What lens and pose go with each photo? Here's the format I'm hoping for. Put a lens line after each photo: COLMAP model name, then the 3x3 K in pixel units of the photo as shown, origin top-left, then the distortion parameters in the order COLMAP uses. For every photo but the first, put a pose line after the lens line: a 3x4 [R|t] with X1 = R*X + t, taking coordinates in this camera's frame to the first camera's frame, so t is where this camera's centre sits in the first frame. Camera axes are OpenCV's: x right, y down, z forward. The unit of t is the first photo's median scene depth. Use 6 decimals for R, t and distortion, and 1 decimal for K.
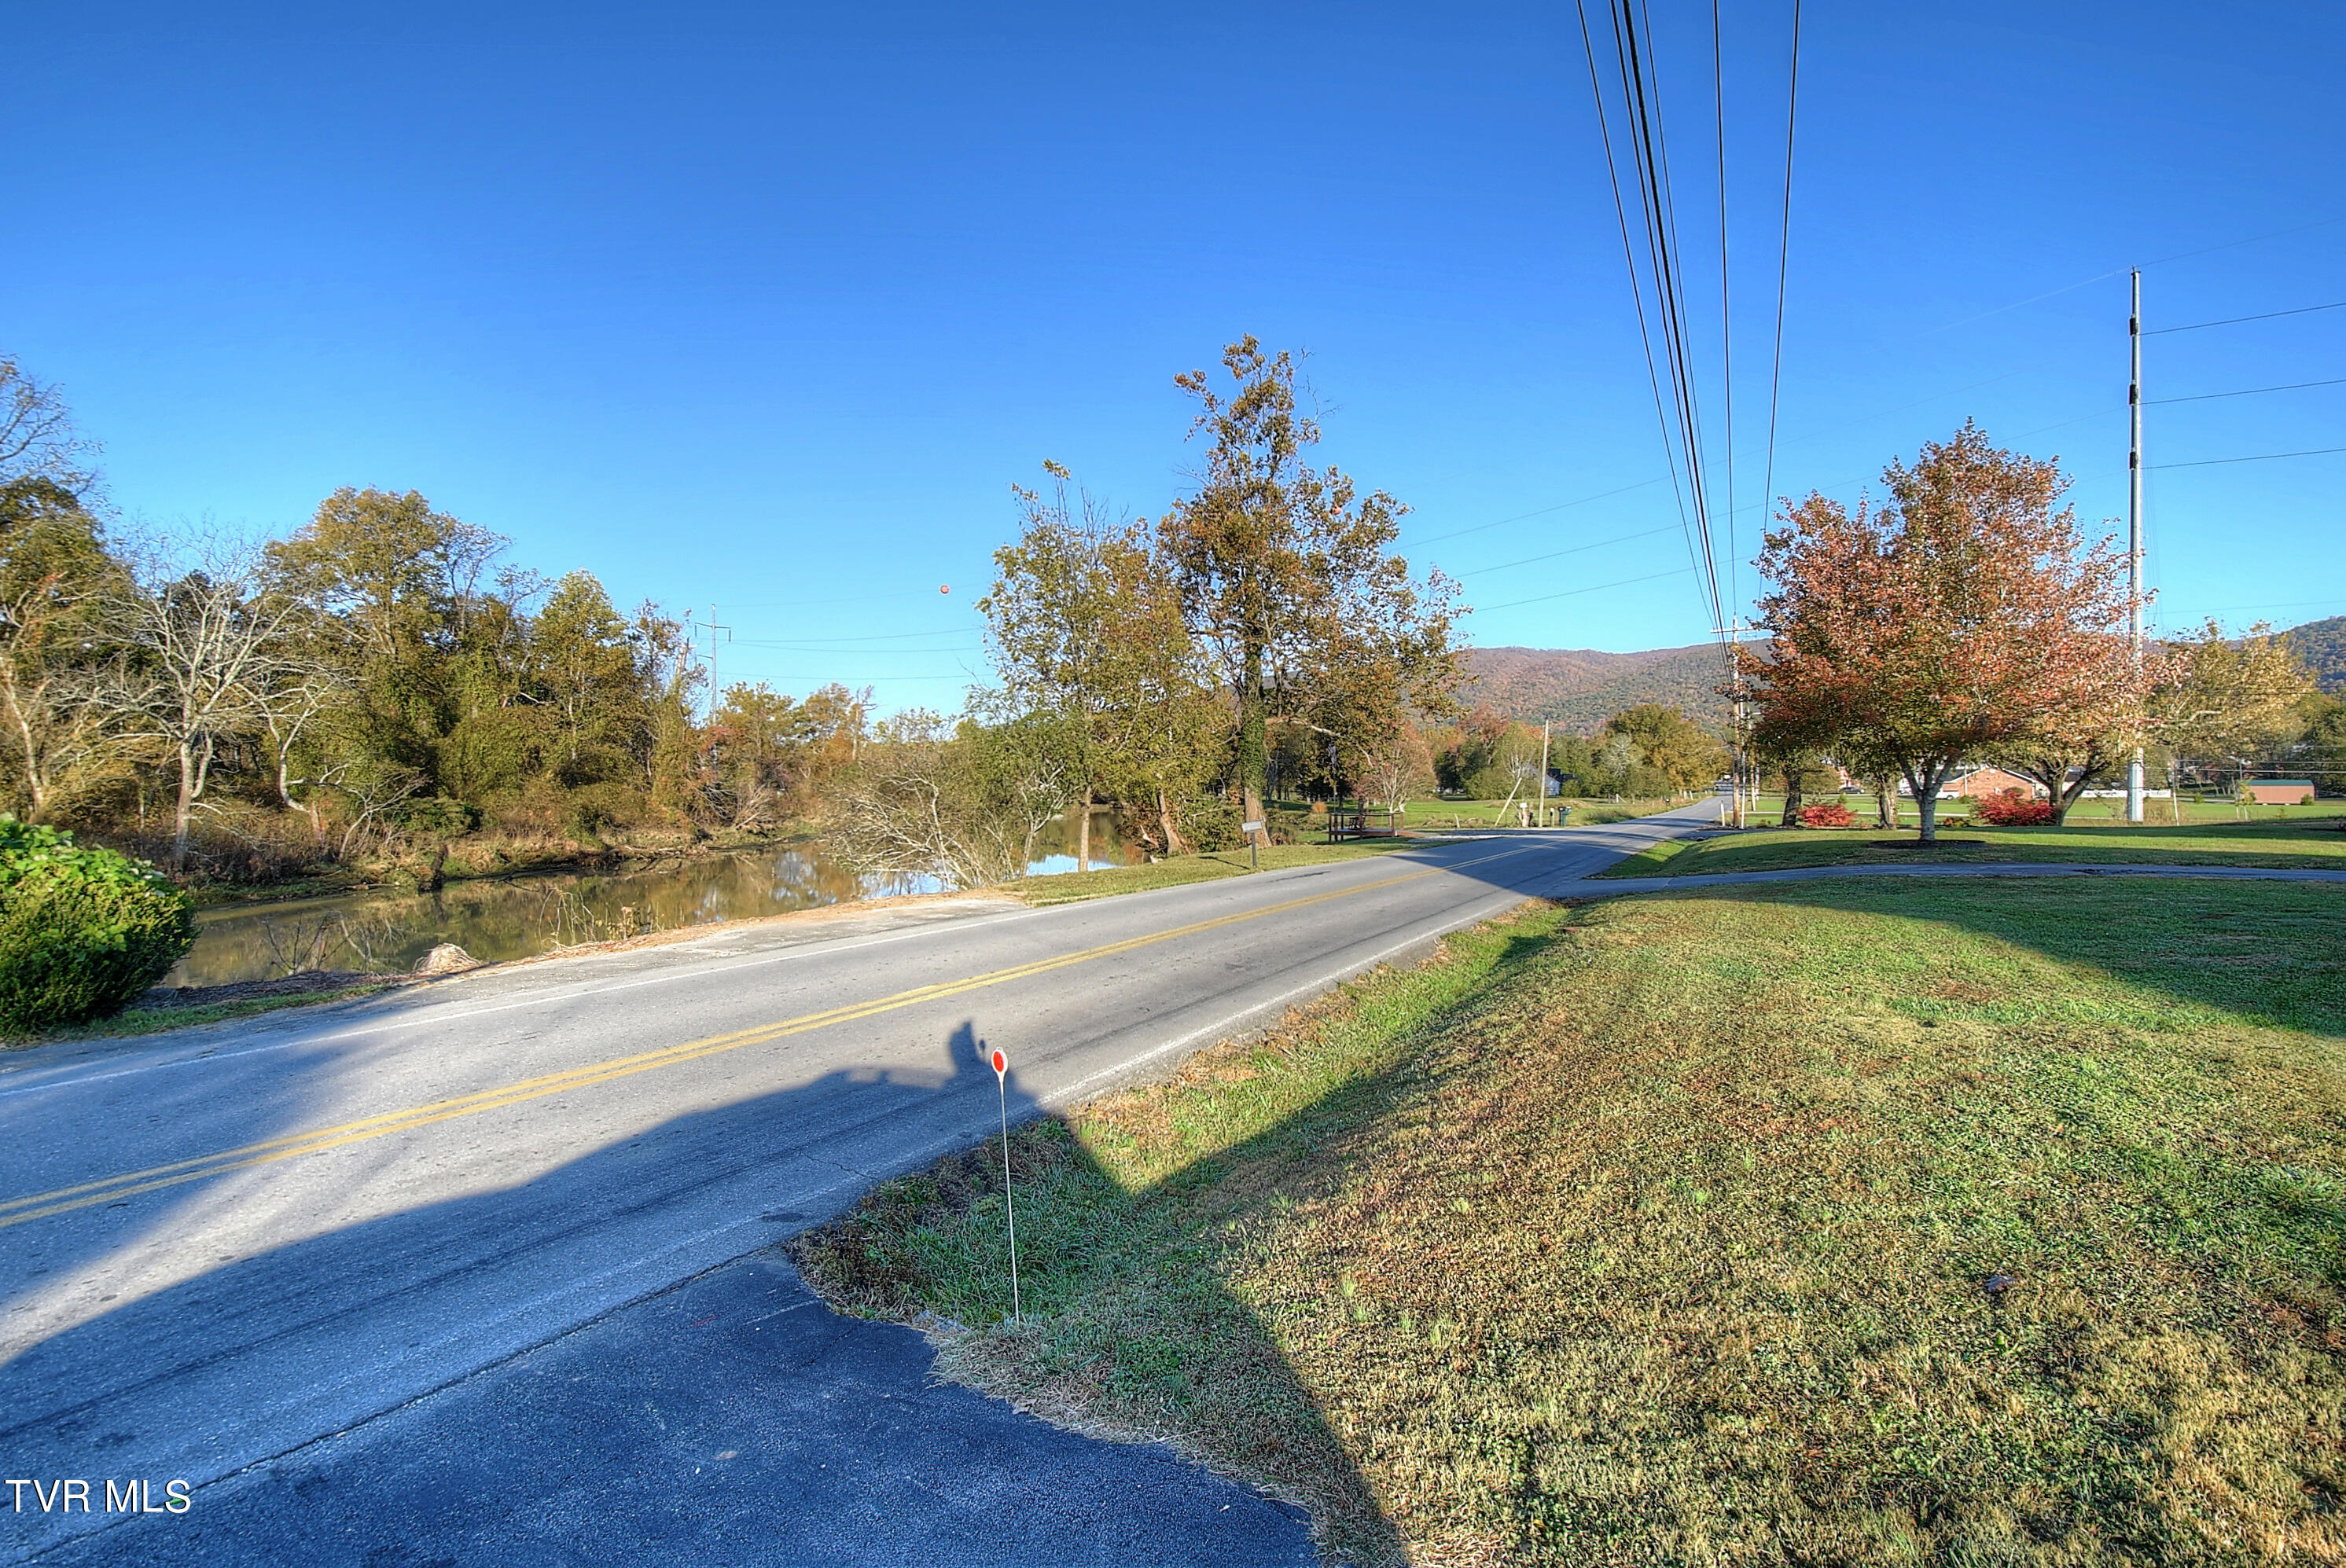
lens RADIAL K [[1027.2, 0, 1198.2], [0, 1027.2, 773.8], [0, 0, 1]] dist [-0.003563, -0.003913]
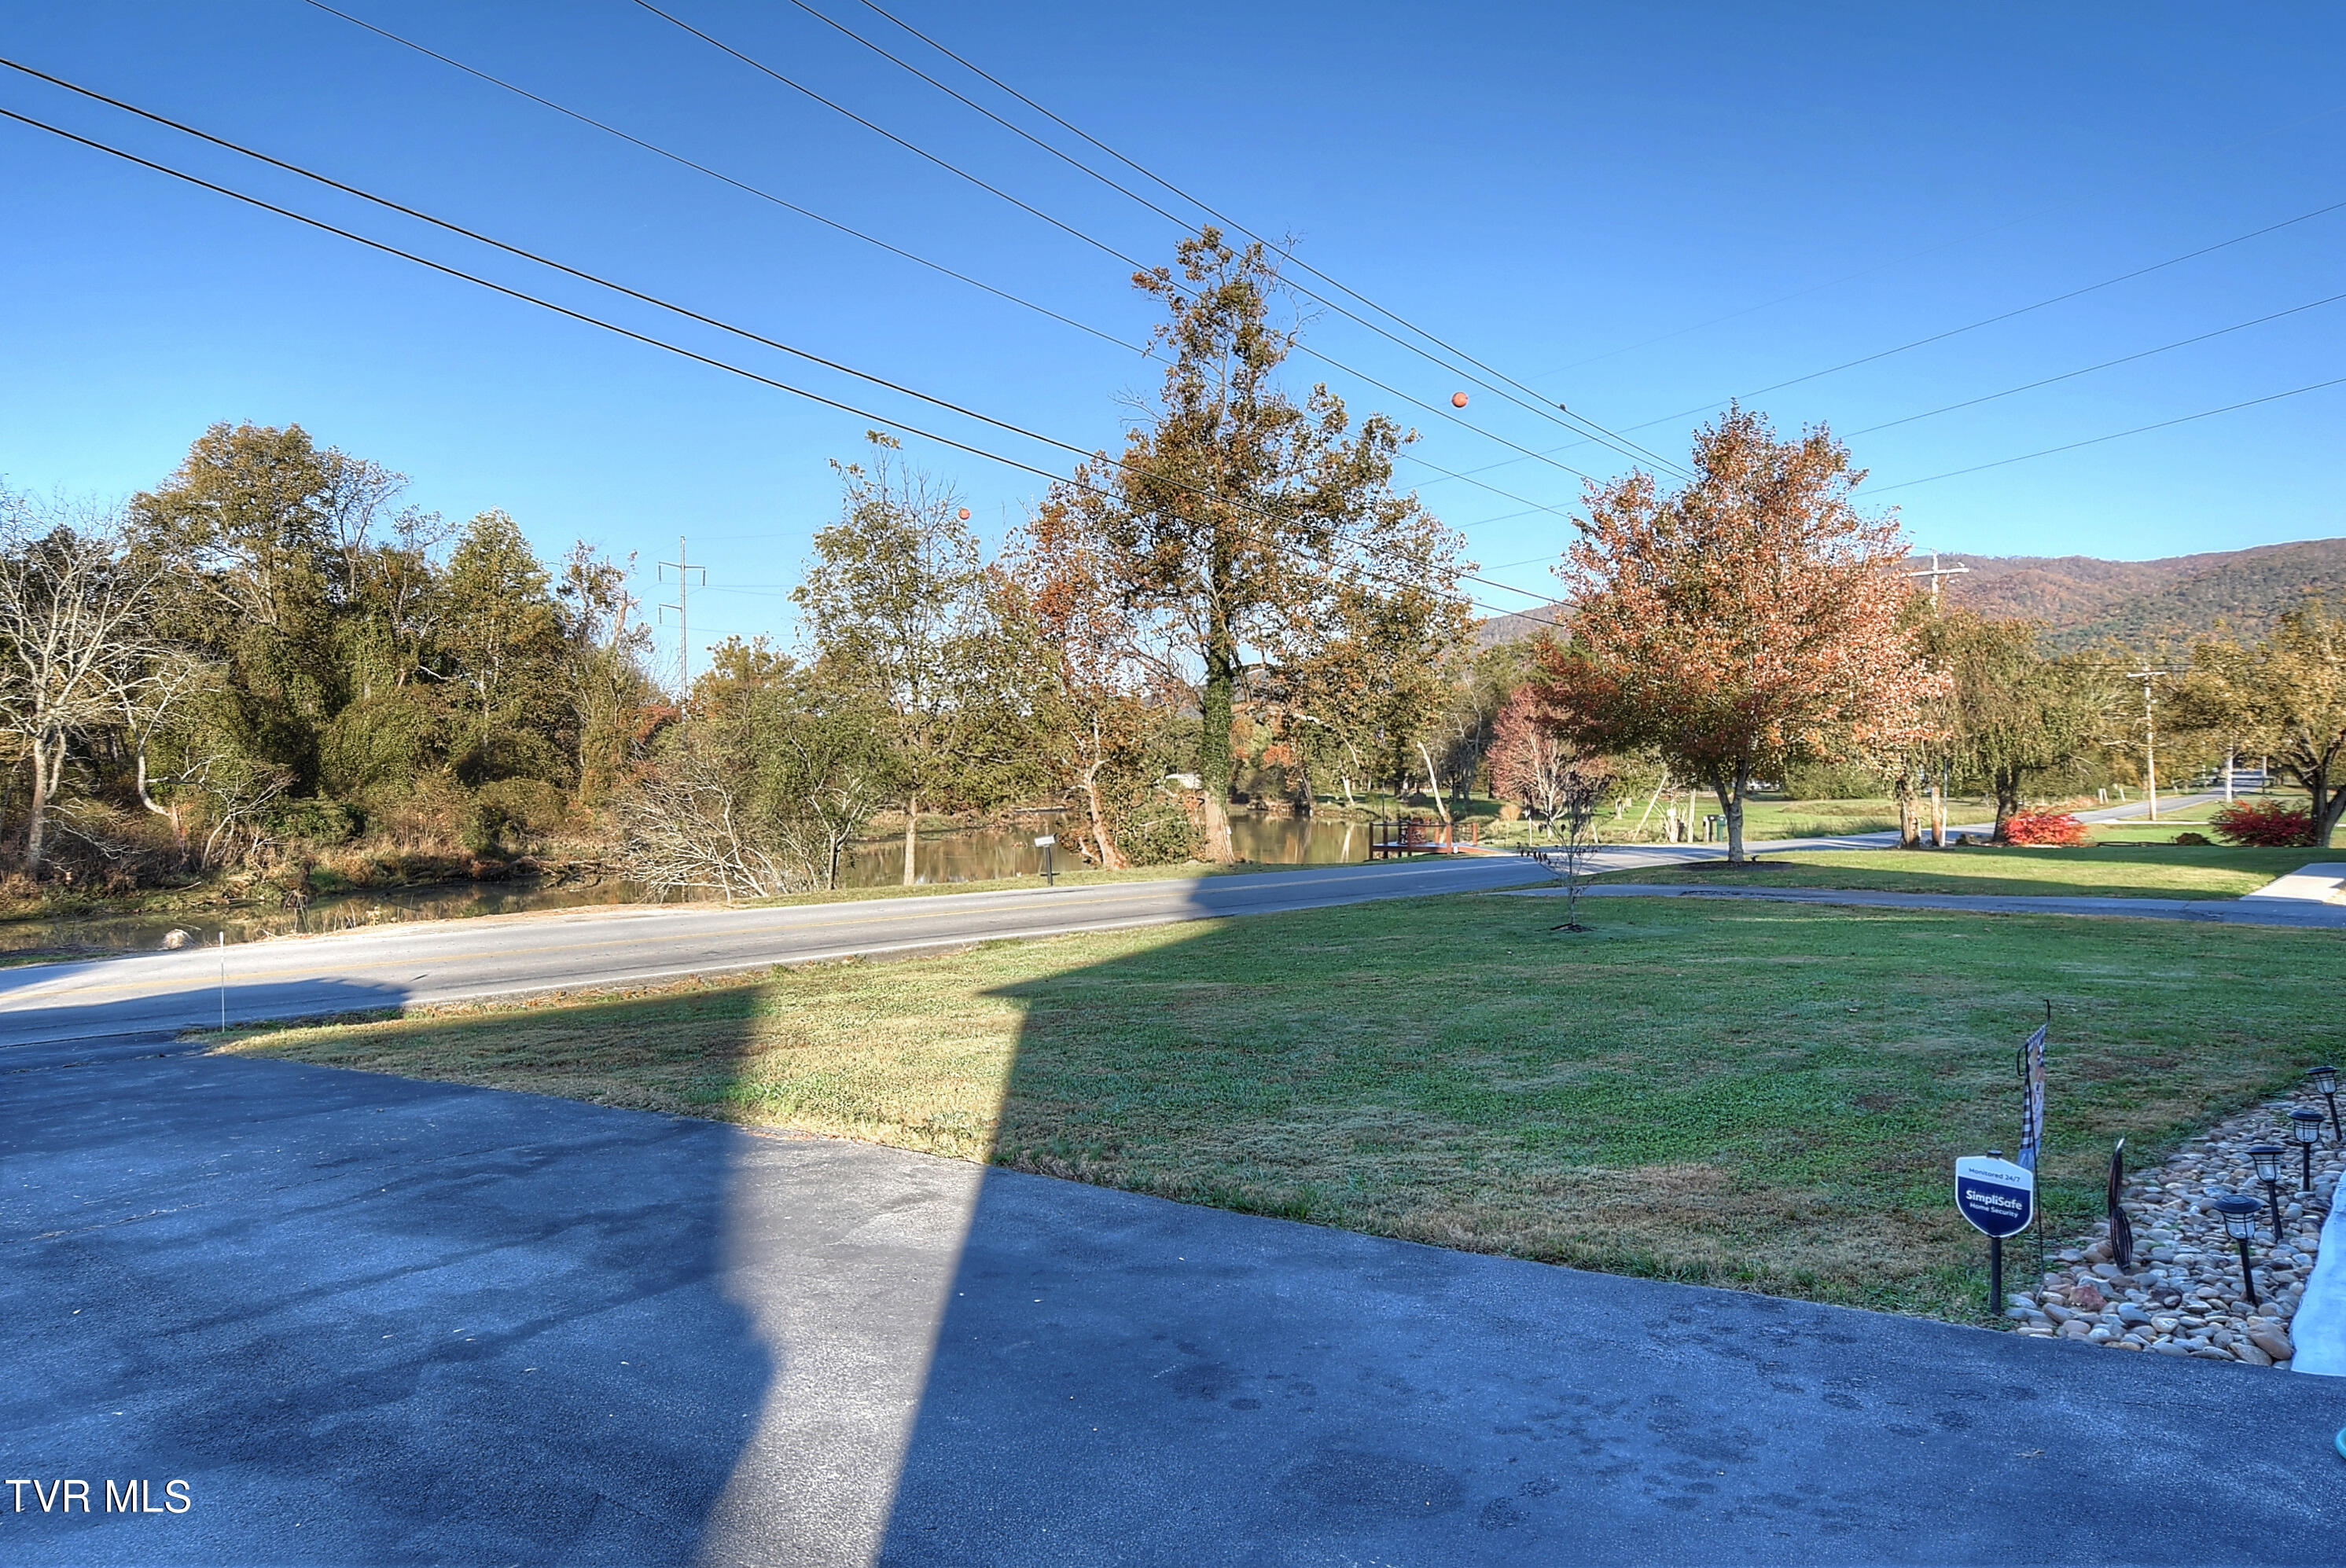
lens RADIAL K [[1507.4, 0, 1183.1], [0, 1507.4, 775.6], [0, 0, 1]] dist [-0.003982, -0.005062]
pose [[0.989425, 0.001762, -0.145036, 0.126757], [-0.000019, 0.999928, 0.012018, -0.008268], [0.145046, -0.011888, 0.989353, -0.106405]]
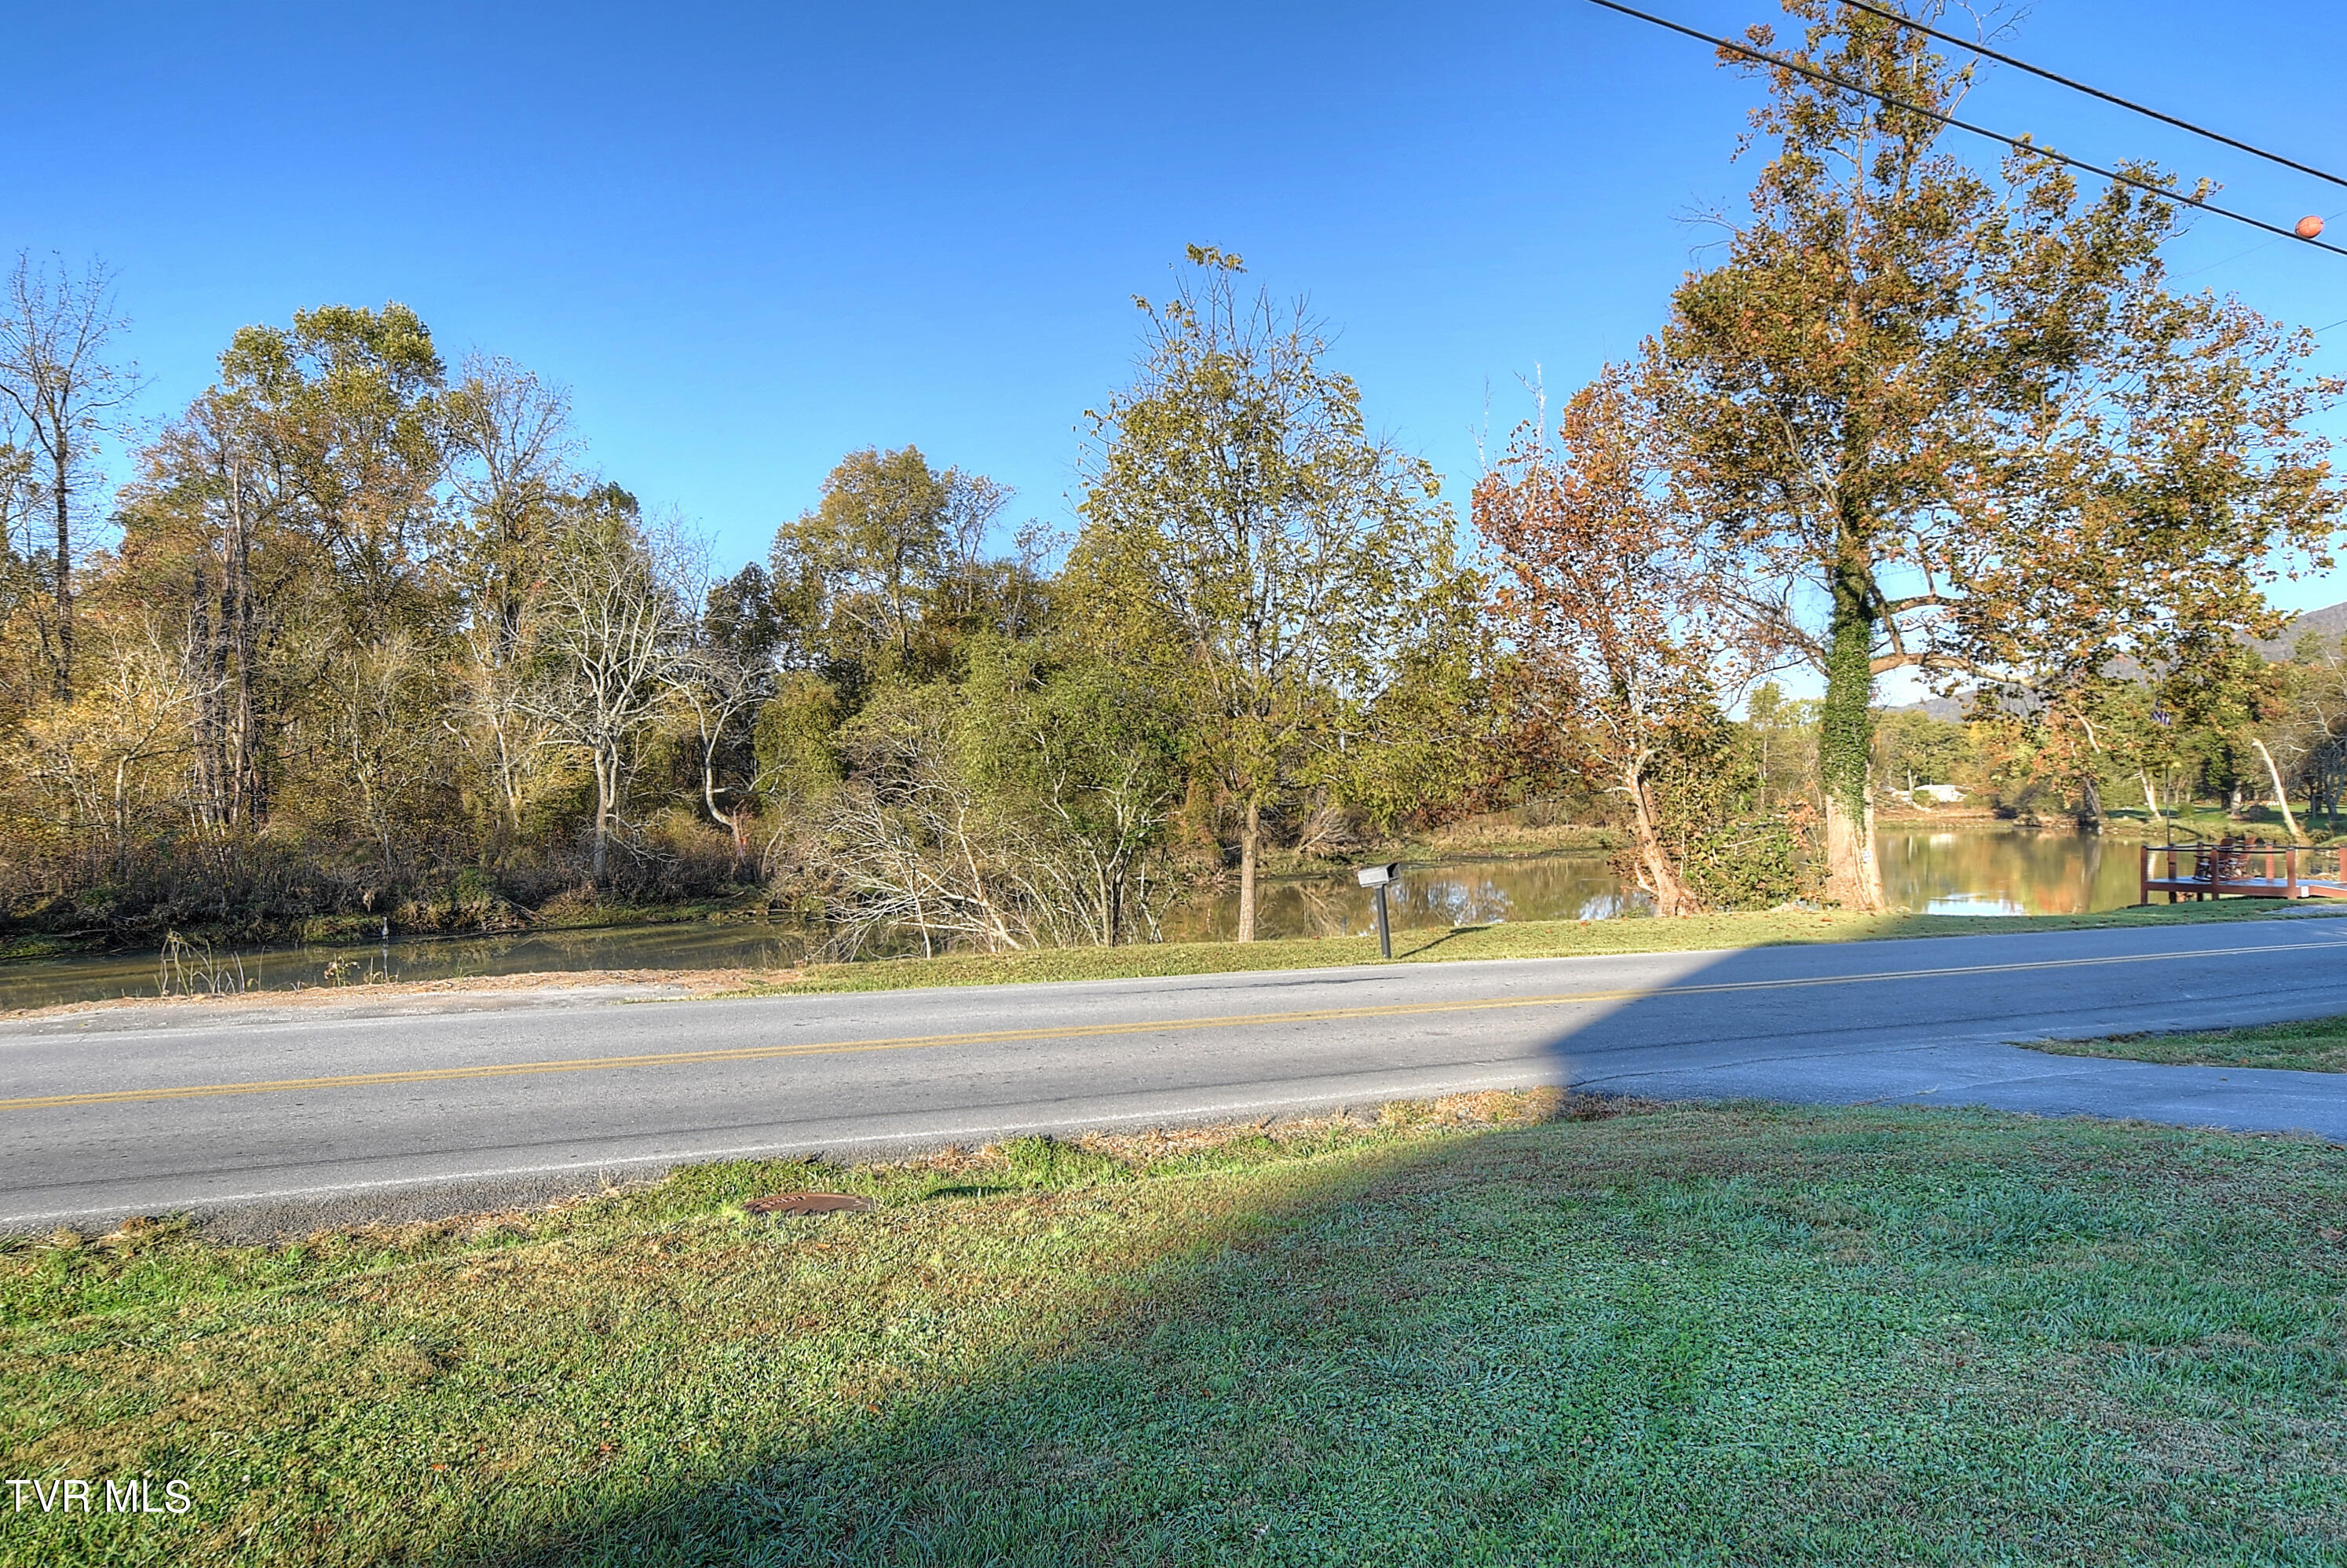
lens RADIAL K [[1508.3, 0, 1168.8], [0, 1508.3, 780.1], [0, 0, 1]] dist [-0.003982, -0.005062]
pose [[0.814407, -0.007838, -0.580241, 0.137662], [0.011487, 0.999931, 0.002614, -0.000461], [0.580181, -0.008794, 0.814440, 0.113784]]
